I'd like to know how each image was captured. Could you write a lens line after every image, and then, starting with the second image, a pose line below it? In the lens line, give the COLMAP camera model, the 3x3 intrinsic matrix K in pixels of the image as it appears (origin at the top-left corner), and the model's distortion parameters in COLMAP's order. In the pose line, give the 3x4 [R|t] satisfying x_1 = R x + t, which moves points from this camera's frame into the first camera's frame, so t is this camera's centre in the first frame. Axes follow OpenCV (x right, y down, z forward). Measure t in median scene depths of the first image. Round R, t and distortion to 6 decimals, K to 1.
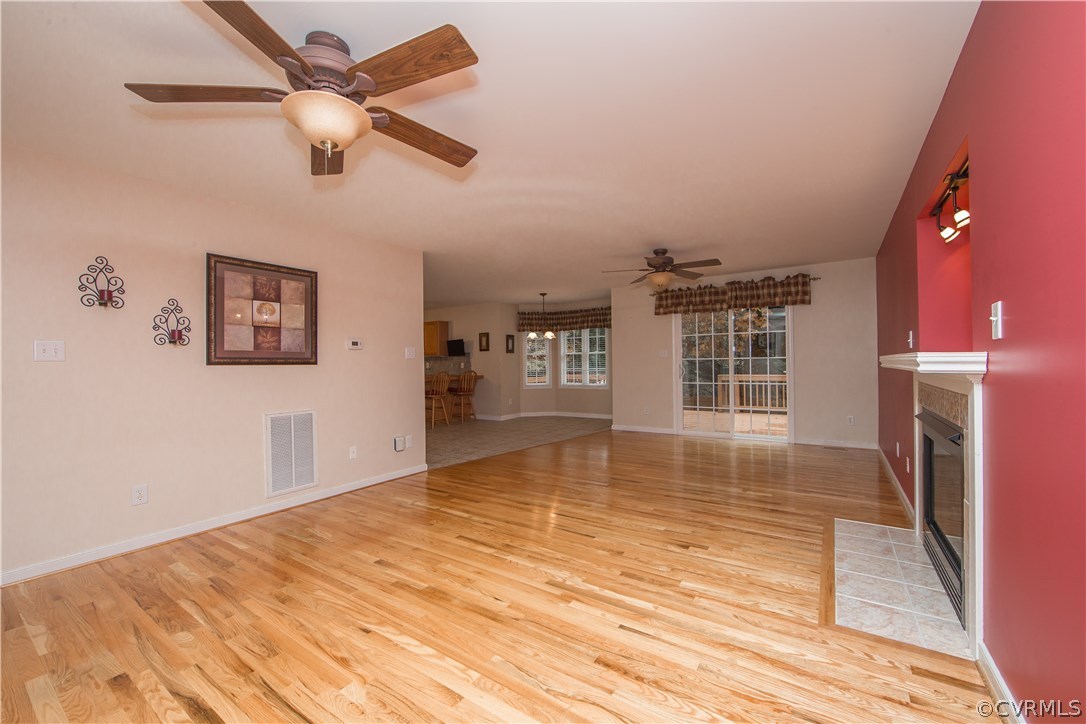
lens RADIAL K [[436.3, 0, 545.2], [0, 436.3, 359.2], [0, 0, 1]] dist [-0.008259, 0.000756]
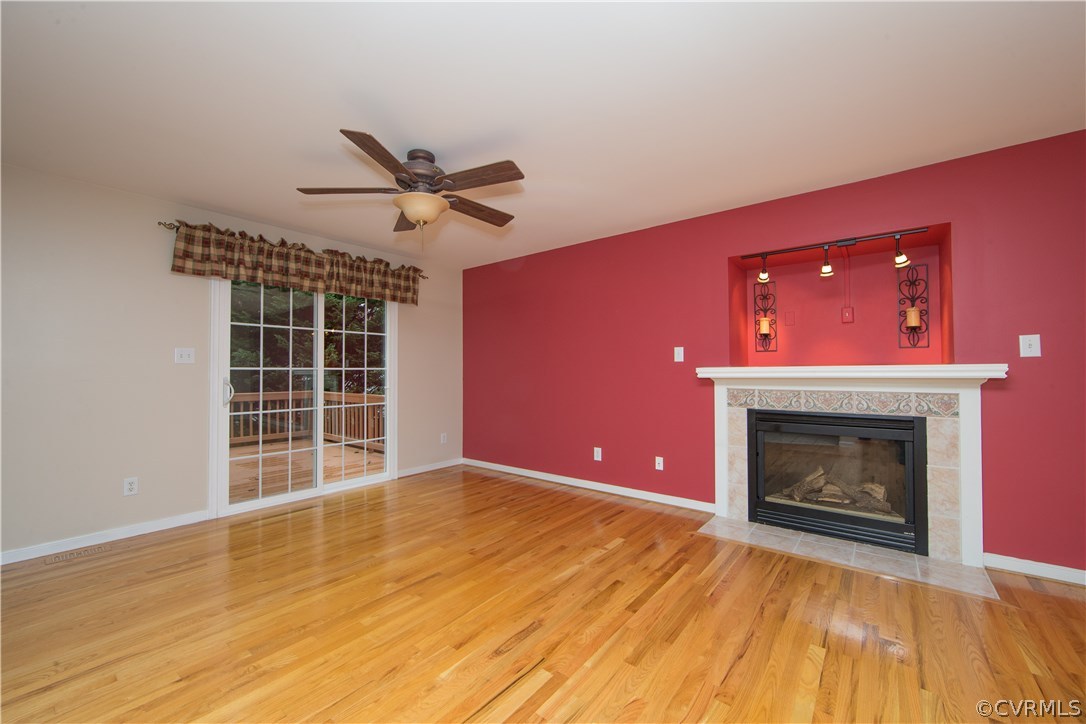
lens RADIAL K [[425.9, 0, 544.8], [0, 425.9, 365.3], [0, 0, 1]] dist [-0.008810, 0.000168]
pose [[0.091886, 0.030942, 0.995289, -0.168317], [-0.001637, 0.999520, -0.030922, 0.011758], [-0.995768, 0.001212, 0.091892, 0.642547]]
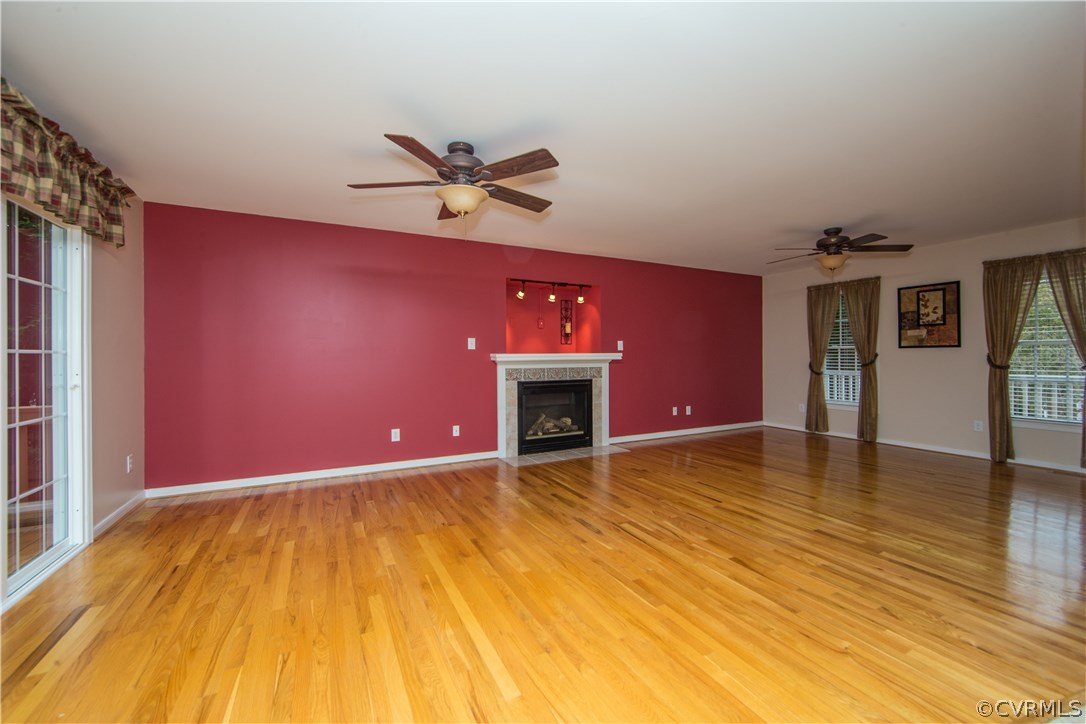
lens RADIAL K [[436.3, 0, 545.2], [0, 436.3, 359.2], [0, 0, 1]] dist [-0.008259, 0.000756]
pose [[-0.872335, 0.019865, 0.488504, -0.067792], [0.019293, 0.999795, -0.006204, 0.013363], [-0.488527, 0.004012, -0.872539, 1.107186]]
